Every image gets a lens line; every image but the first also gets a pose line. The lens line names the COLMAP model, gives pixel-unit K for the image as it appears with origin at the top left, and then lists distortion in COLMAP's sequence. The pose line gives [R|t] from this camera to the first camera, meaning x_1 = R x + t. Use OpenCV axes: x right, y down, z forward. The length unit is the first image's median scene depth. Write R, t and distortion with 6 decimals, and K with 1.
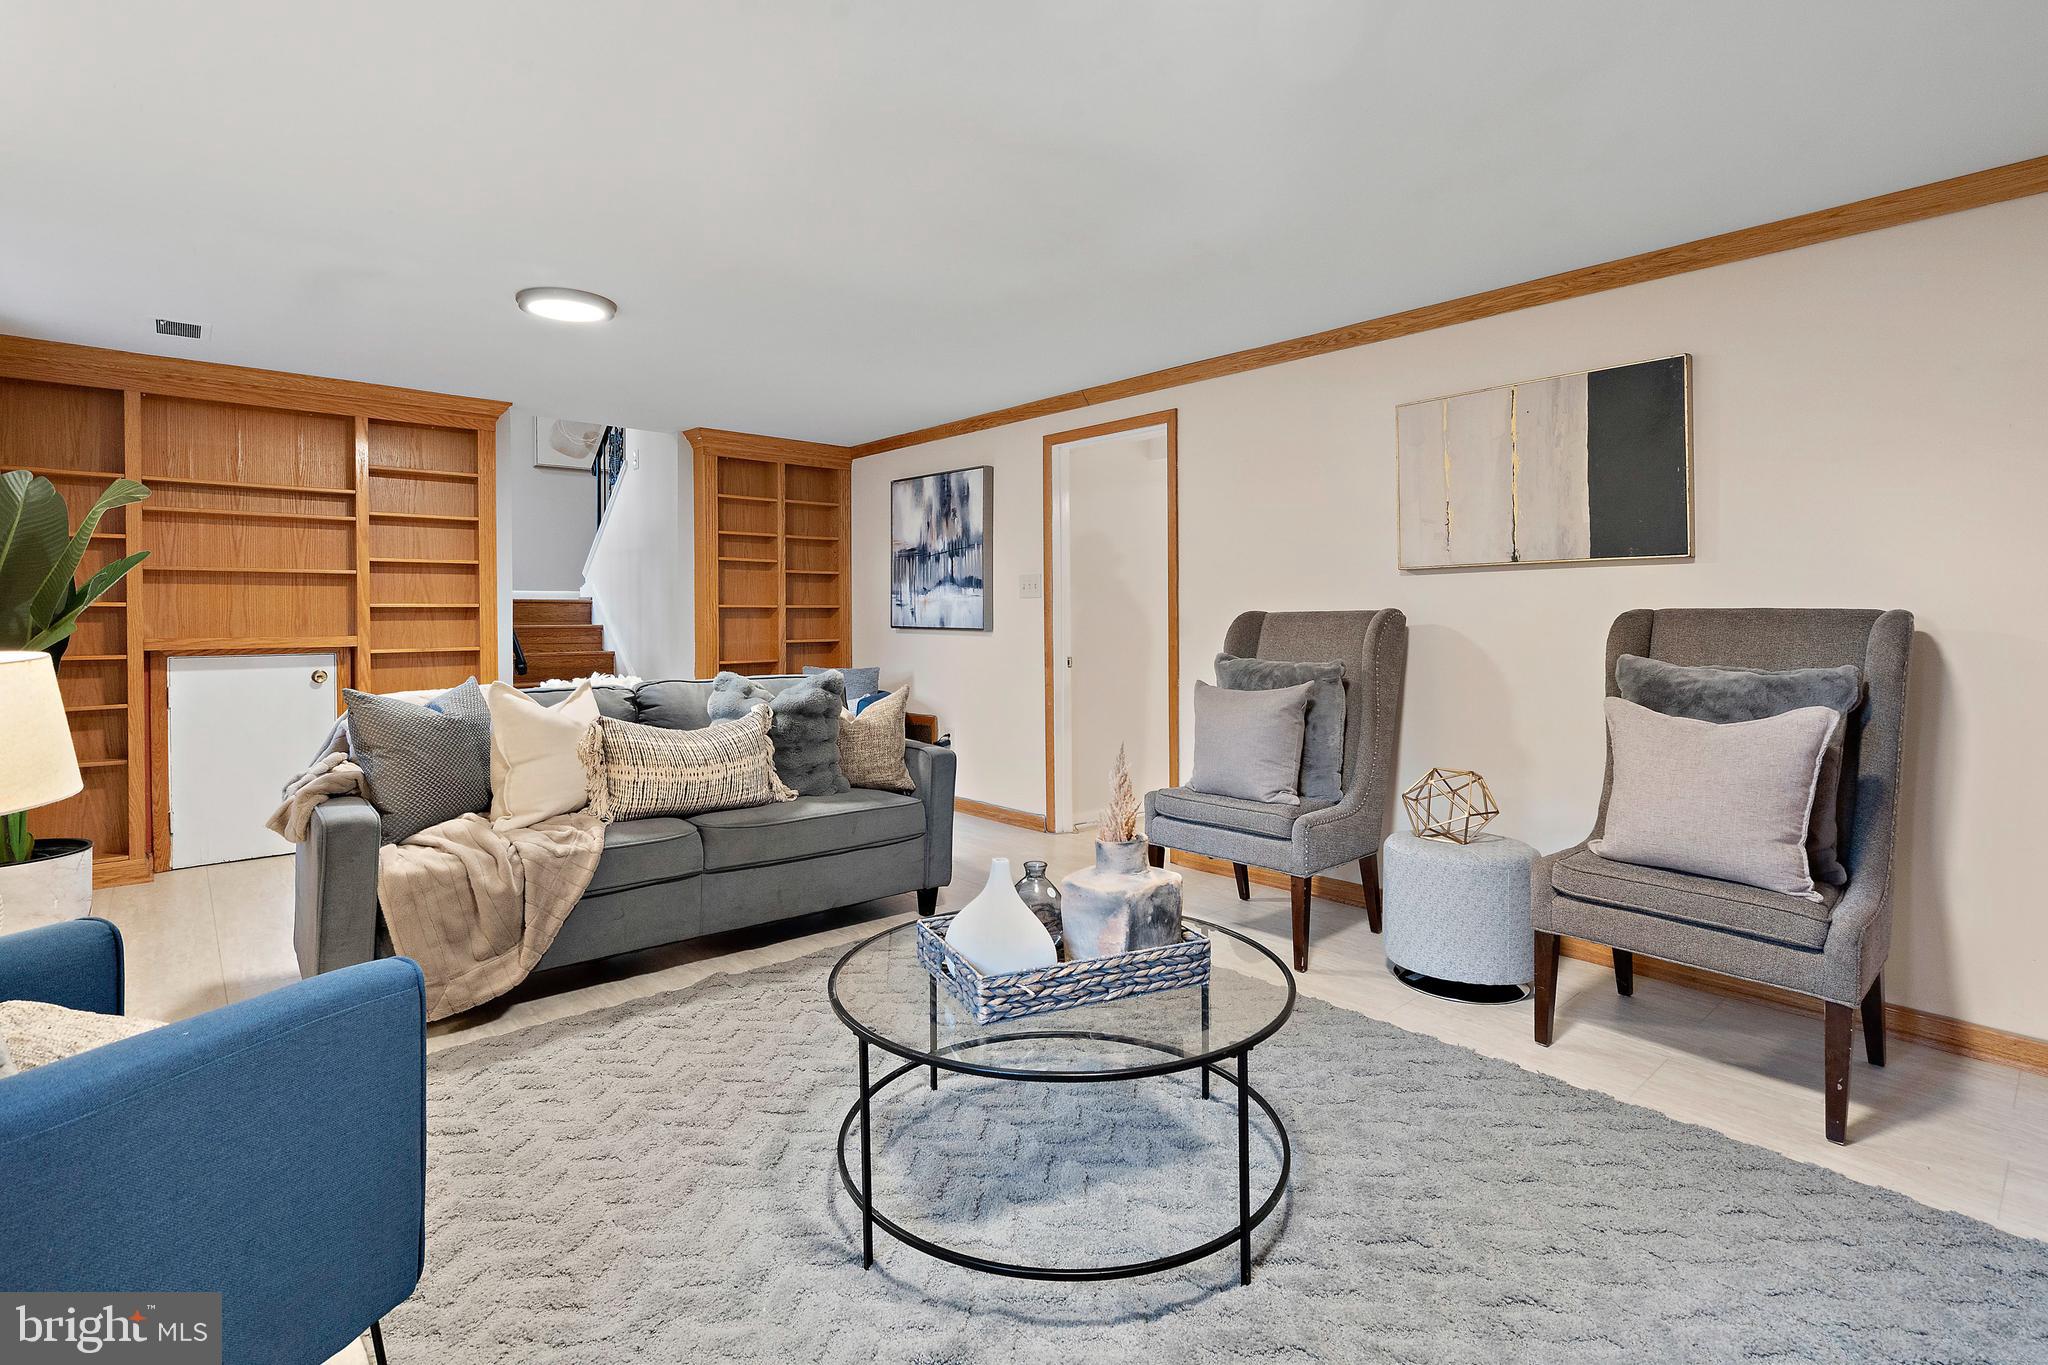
lens RADIAL K [[964.1, 0, 1027.9], [0, 964.1, 626.4], [0, 0, 1]] dist [-0.000634, 0.000098]
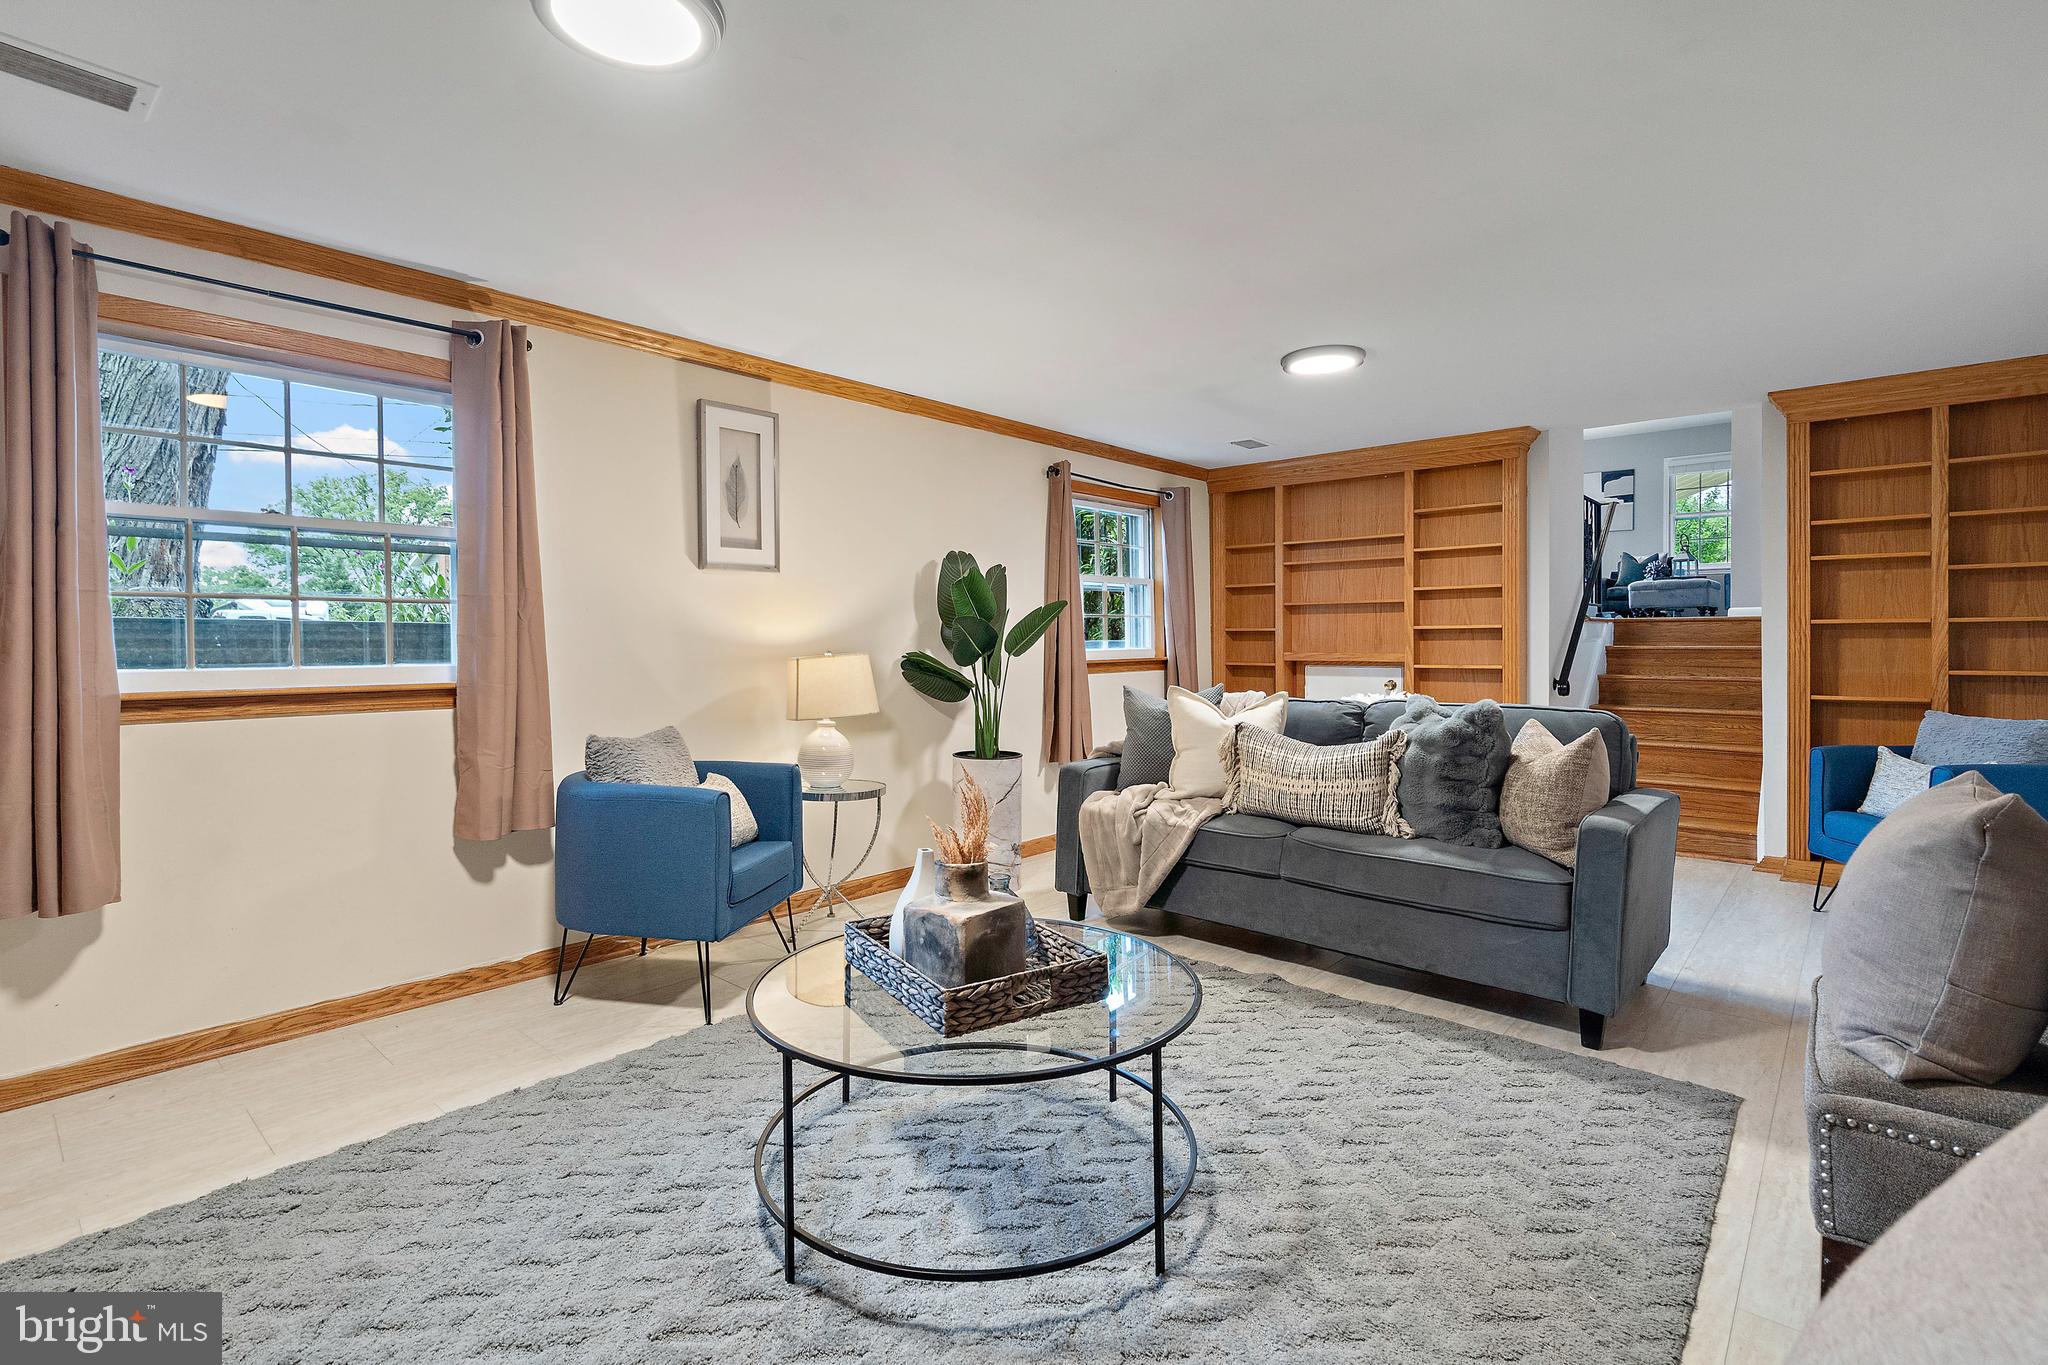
lens RADIAL K [[953.0, 0, 1030.2], [0, 953.0, 656.3], [0, 0, 1]] dist [0.000294, 0.000425]
pose [[0.132441, 0.016147, -0.991059, 0.507269], [-0.006703, 0.999859, 0.015395, -0.001979], [0.991168, 0.004604, 0.132530, 0.449092]]
